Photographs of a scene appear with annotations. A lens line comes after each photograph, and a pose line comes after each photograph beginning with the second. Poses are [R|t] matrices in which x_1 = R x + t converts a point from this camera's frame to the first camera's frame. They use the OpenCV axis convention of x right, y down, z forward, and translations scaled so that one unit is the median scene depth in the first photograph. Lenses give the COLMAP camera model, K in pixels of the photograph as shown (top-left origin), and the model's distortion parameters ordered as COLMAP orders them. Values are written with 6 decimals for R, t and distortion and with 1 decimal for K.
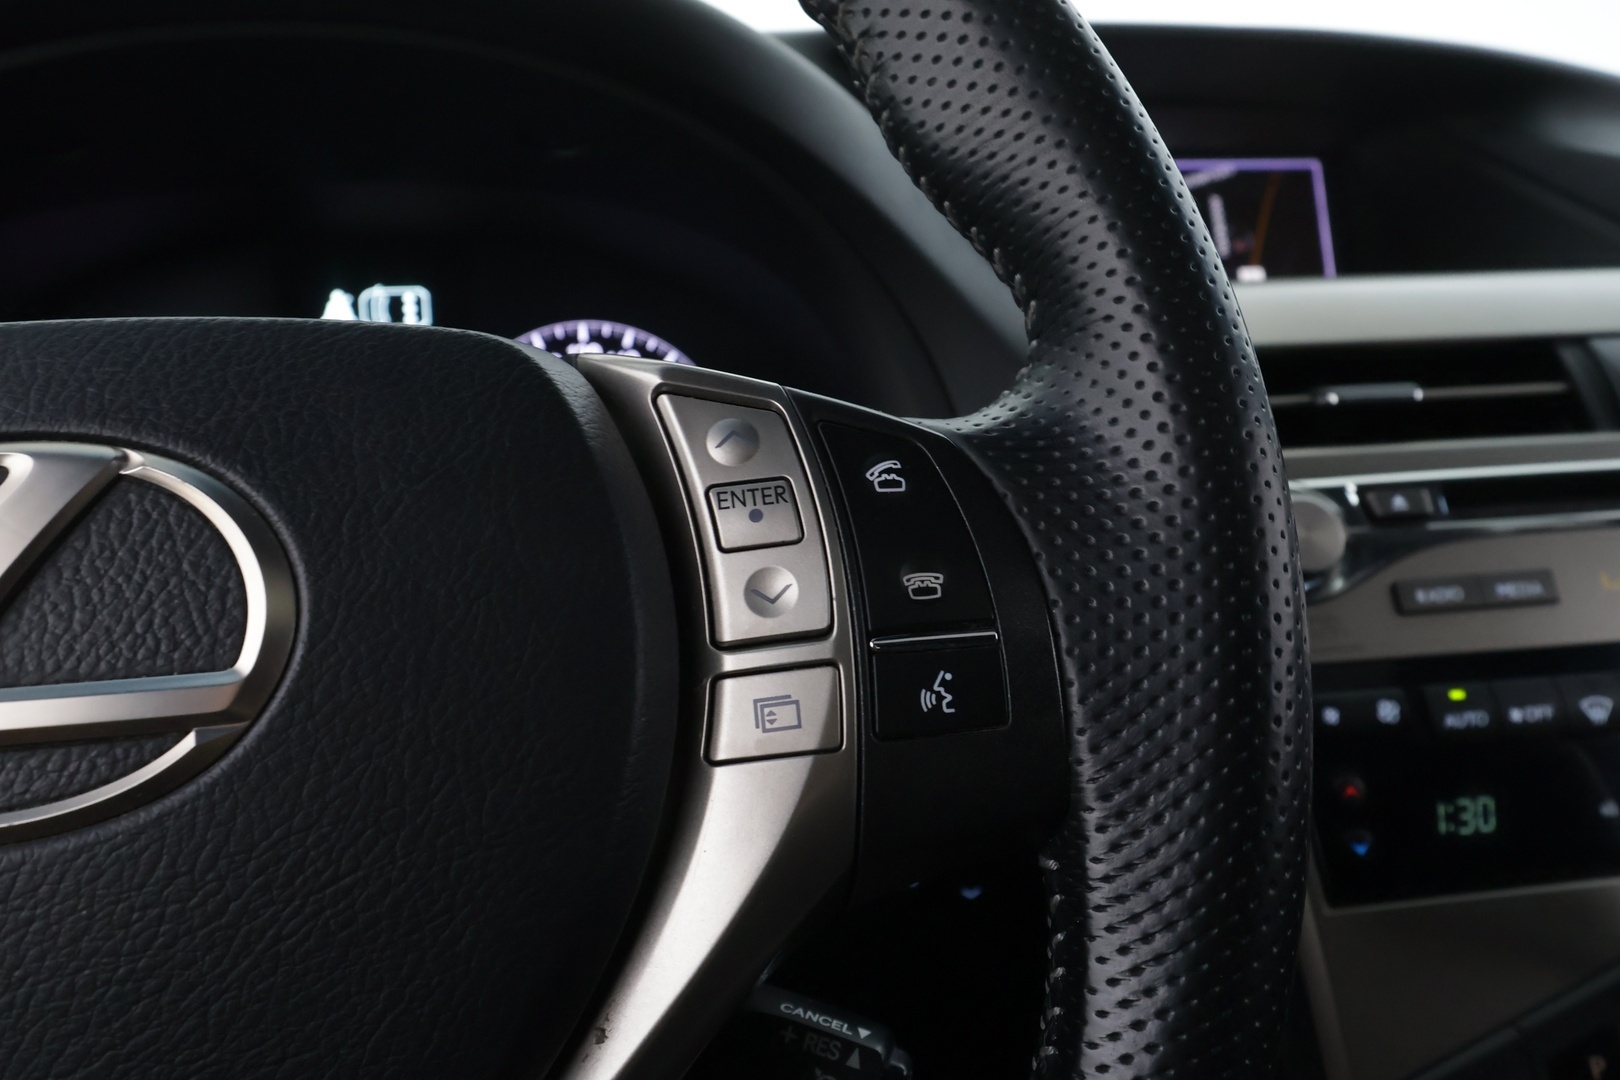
lens RADIAL K [[1275.6, 0, 812.9], [0, 1275.6, 523.6], [0, 0, 1]] dist [-0.007022, 0.003826]
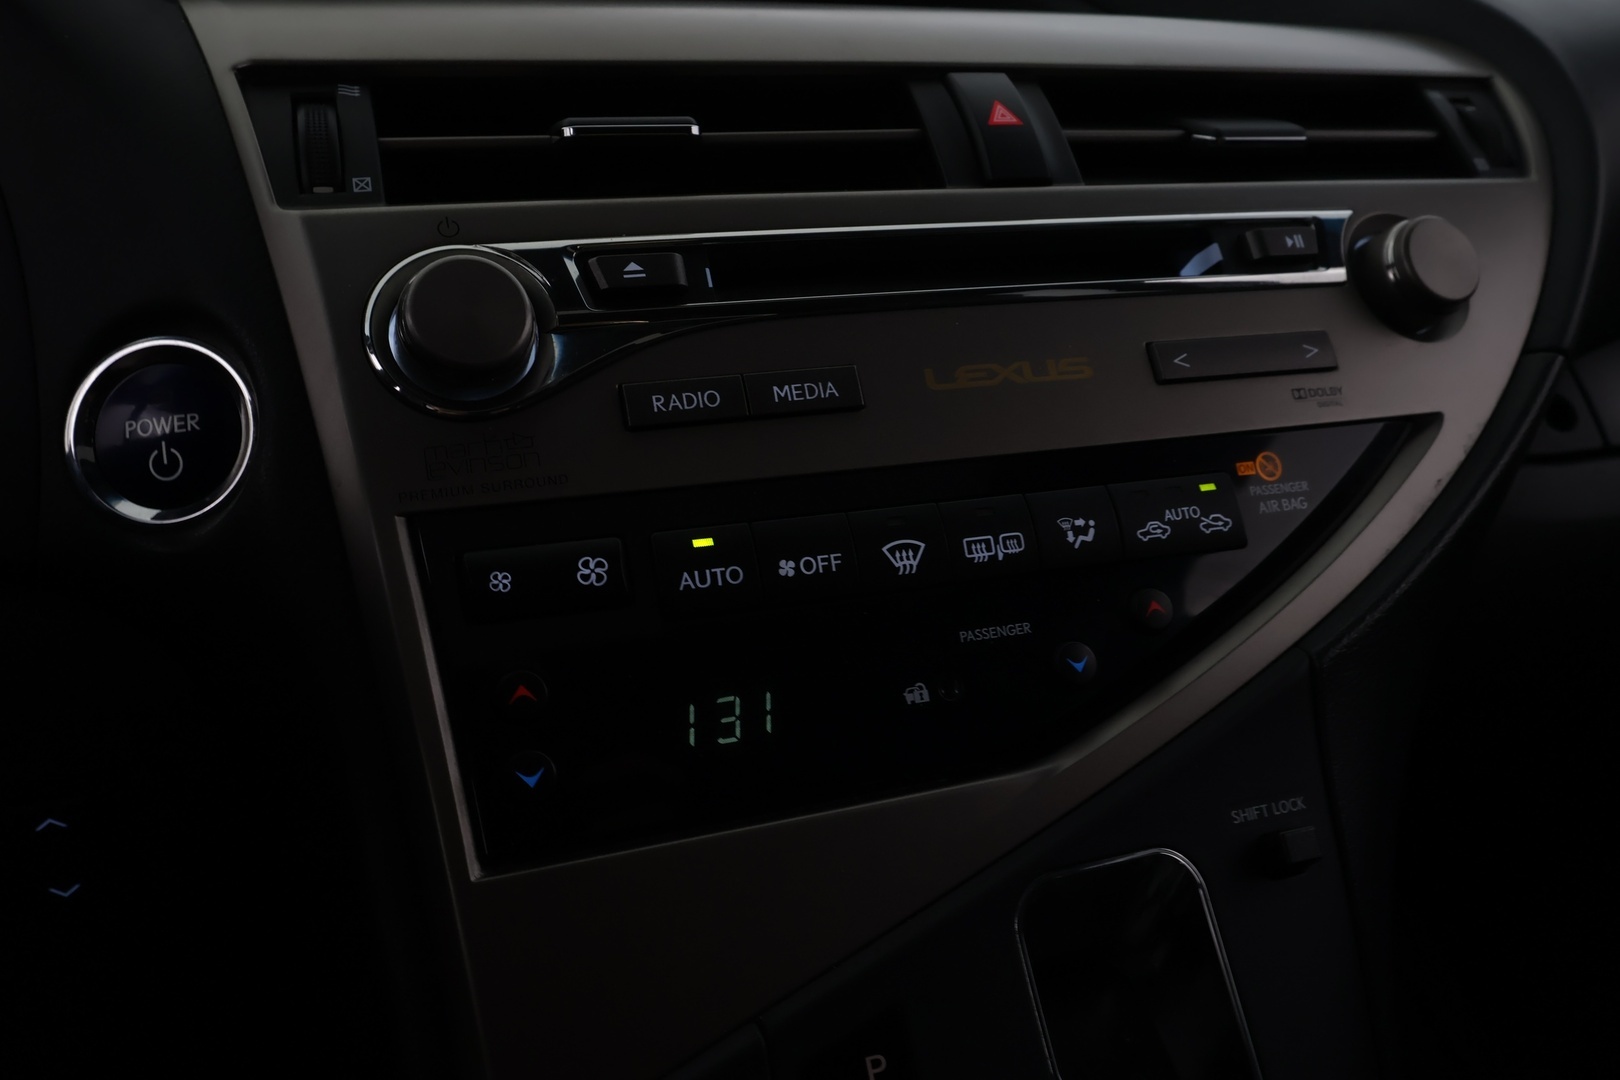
lens RADIAL K [[1275.6, 0, 805.2], [0, 1275.6, 536.3], [0, 0, 1]] dist [-0.007022, 0.003826]
pose [[0.980285, -0.048200, 0.191622, 0.729538], [0.040769, 0.998263, 0.042533, 0.176778], [-0.193339, -0.033883, 0.980547, 0.548753]]
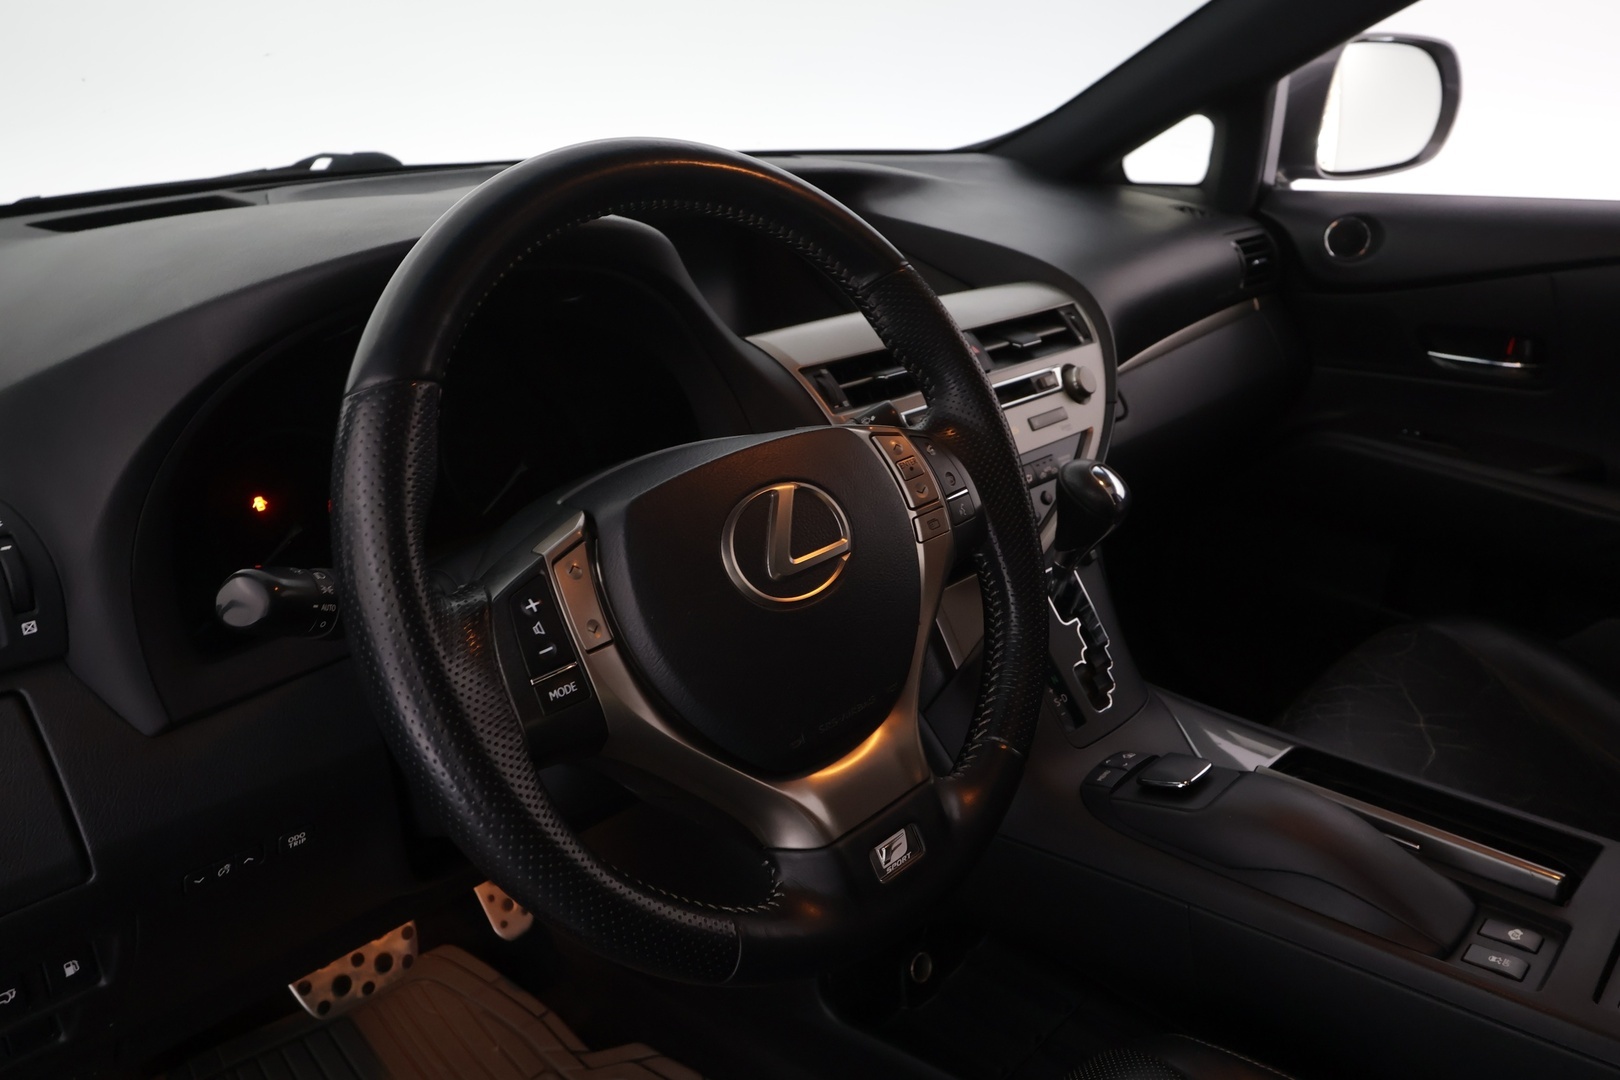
lens RADIAL K [[1275.6, 0, 802.5], [0, 1275.6, 537.1], [0, 0, 1]] dist [-0.007022, 0.003826]
pose [[0.779540, -0.203305, 0.592439, -2.004536], [0.145720, 0.978769, 0.144140, -0.310083], [-0.609166, -0.026033, 0.792616, -1.274718]]
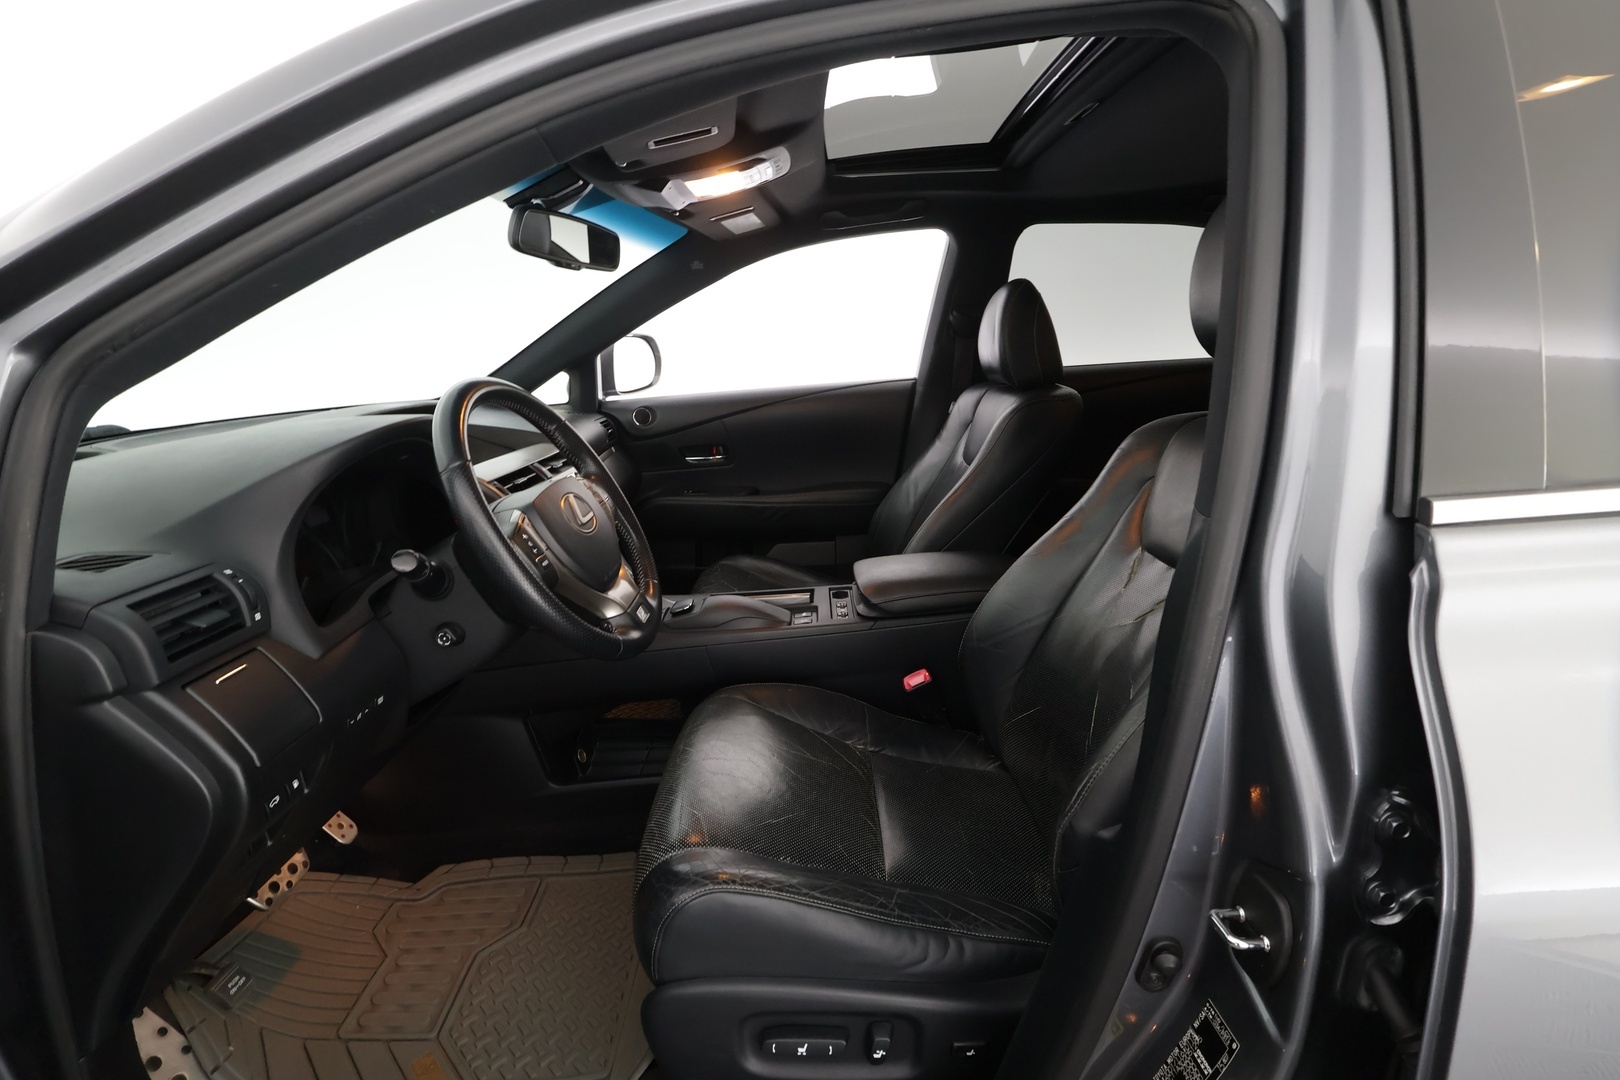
lens RADIAL K [[753.9, 0, 806.9], [0, 753.9, 534.9], [0, 0, 1]] dist [-0.000632, 0.000009]
pose [[0.170754, -0.241836, 0.955174, -4.329679], [0.296854, 0.936996, 0.184166, -0.213960], [-0.939532, 0.252100, 0.231786, -1.359464]]
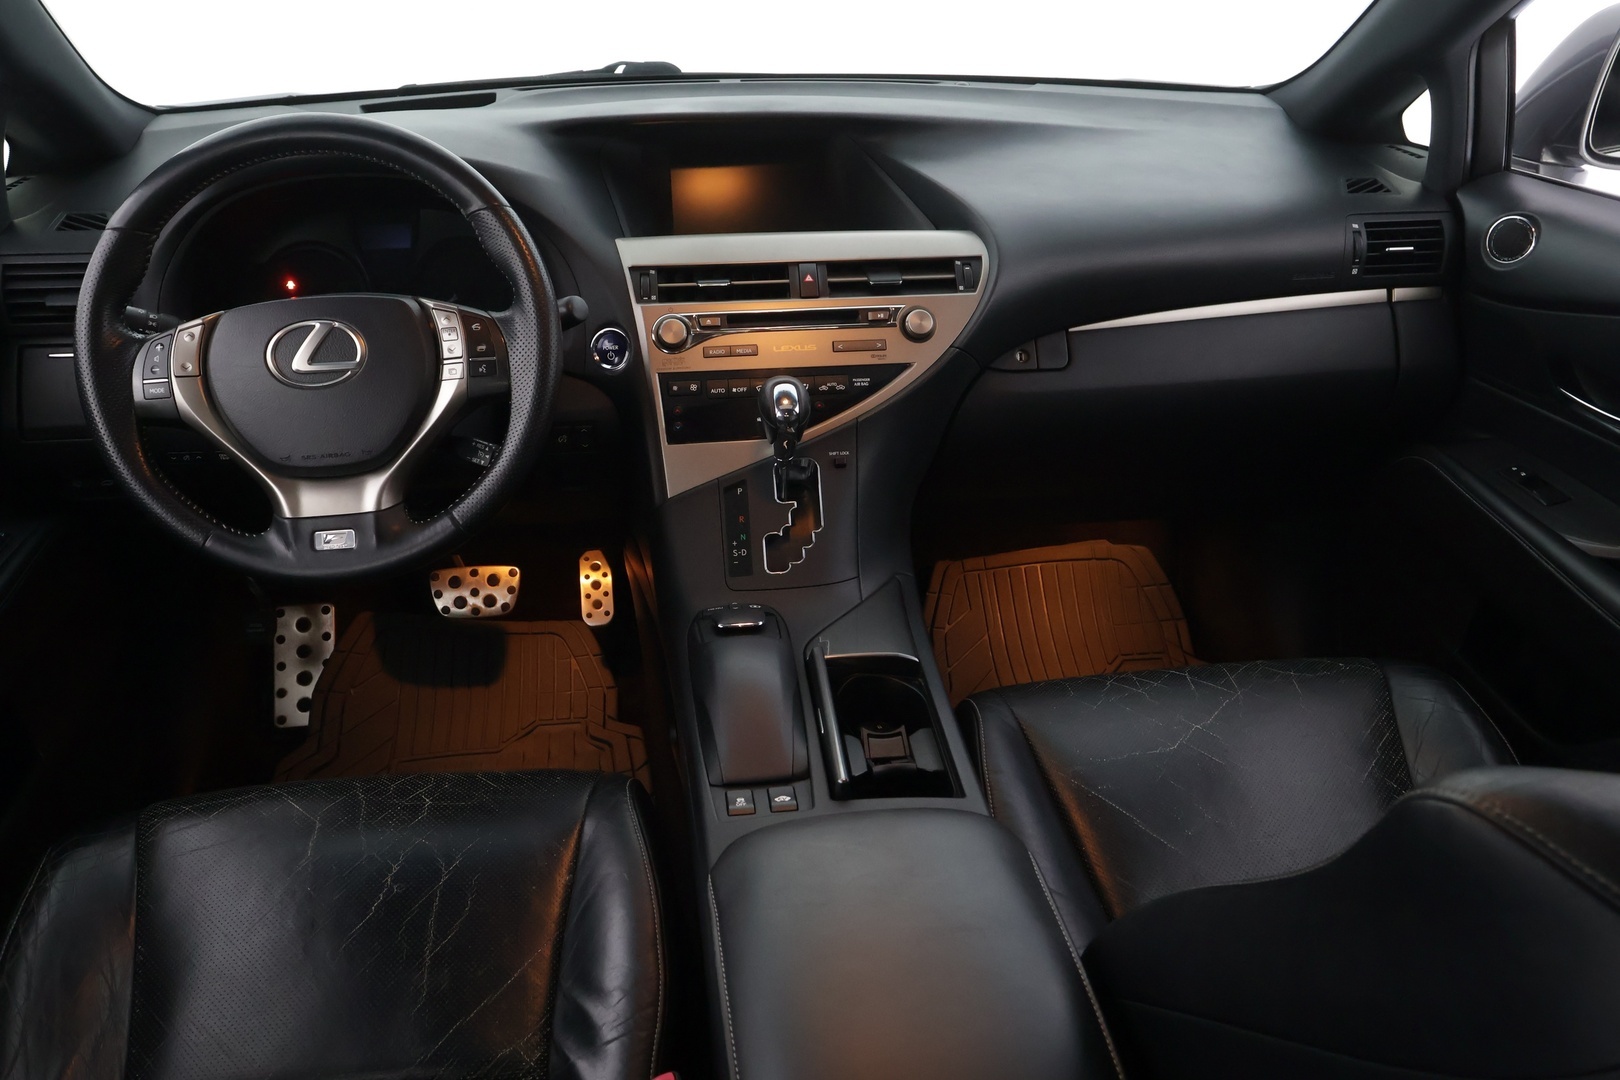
lens RADIAL K [[1275.6, 0, 807.8], [0, 1275.6, 543.1], [0, 0, 1]] dist [-0.007022, 0.003826]
pose [[0.999012, 0.031518, -0.031335, 1.443891], [-0.023795, 0.974790, 0.221852, -0.328554], [0.037537, -0.220887, 0.974577, -3.797817]]
